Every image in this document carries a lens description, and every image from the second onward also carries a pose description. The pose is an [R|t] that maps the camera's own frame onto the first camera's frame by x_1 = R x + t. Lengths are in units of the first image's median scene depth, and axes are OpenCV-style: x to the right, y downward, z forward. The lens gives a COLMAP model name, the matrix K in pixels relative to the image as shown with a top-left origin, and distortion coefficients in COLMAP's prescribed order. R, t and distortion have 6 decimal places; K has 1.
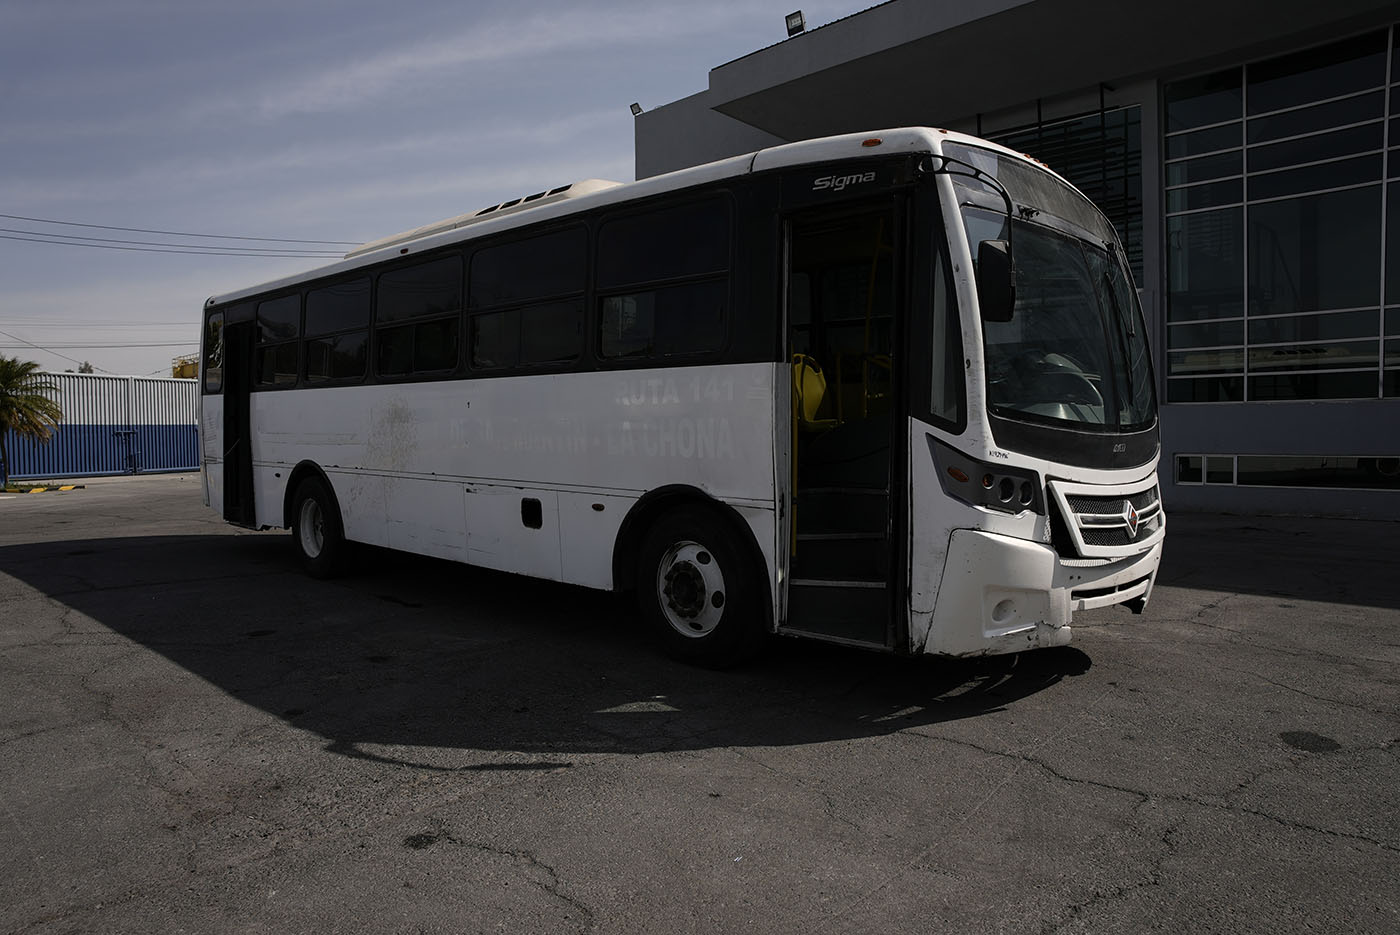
lens RADIAL K [[951.9, 0, 700.0], [0, 951.9, 467.5], [0, 0, 1]] dist [-0.059716, 0.000511]
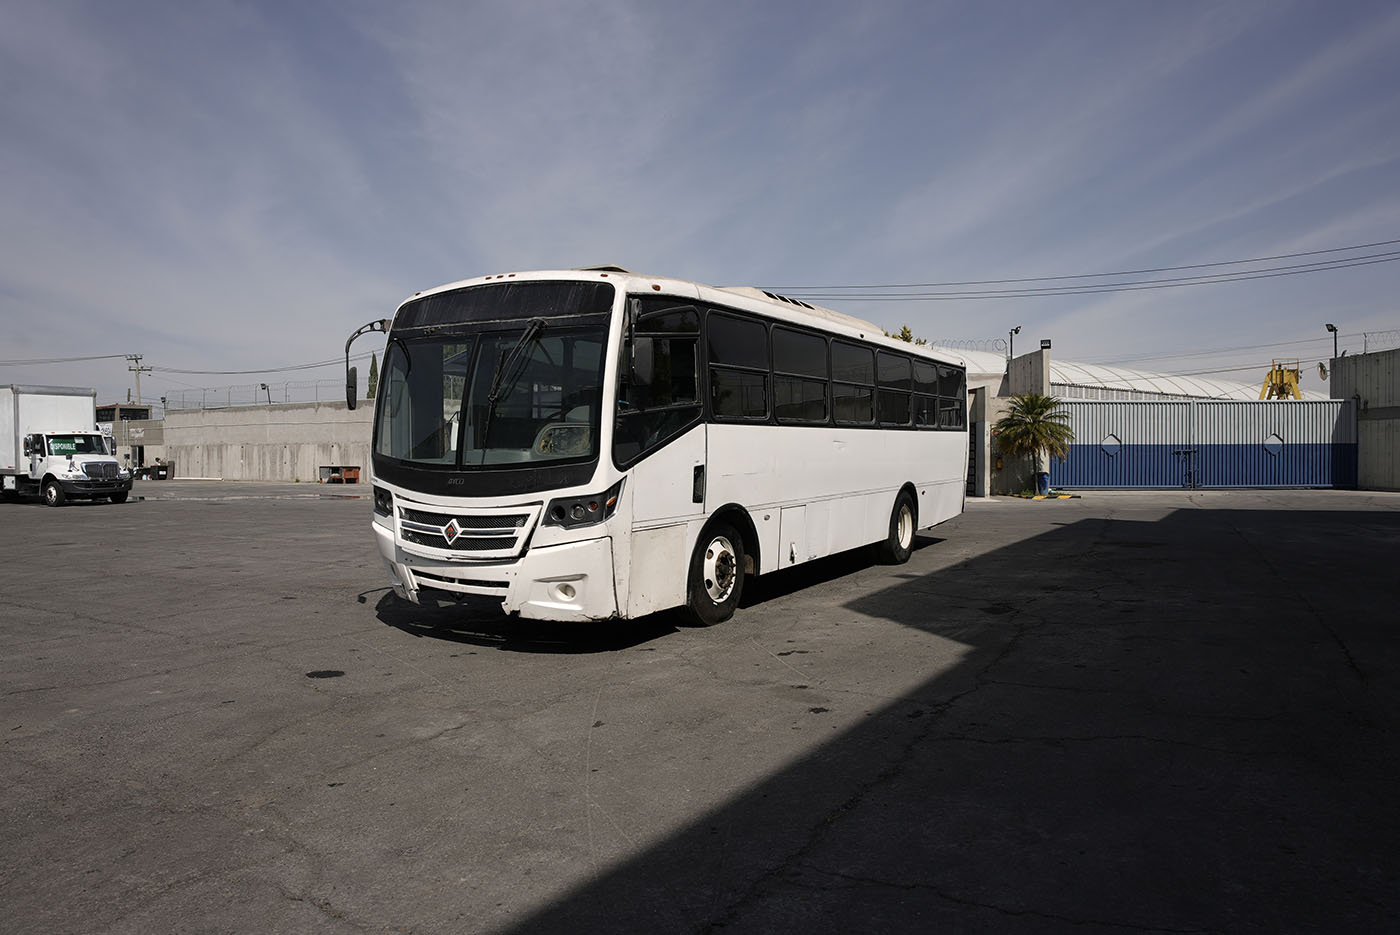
lens RADIAL K [[951.9, 0, 700.0], [0, 951.9, 467.5], [0, 0, 1]] dist [-0.059716, 0.000511]
pose [[0.233582, 0.015089, -0.972220, 2.071369], [-0.029668, 0.999525, 0.008385, -0.067129], [0.971885, 0.026885, 0.233918, 1.113911]]
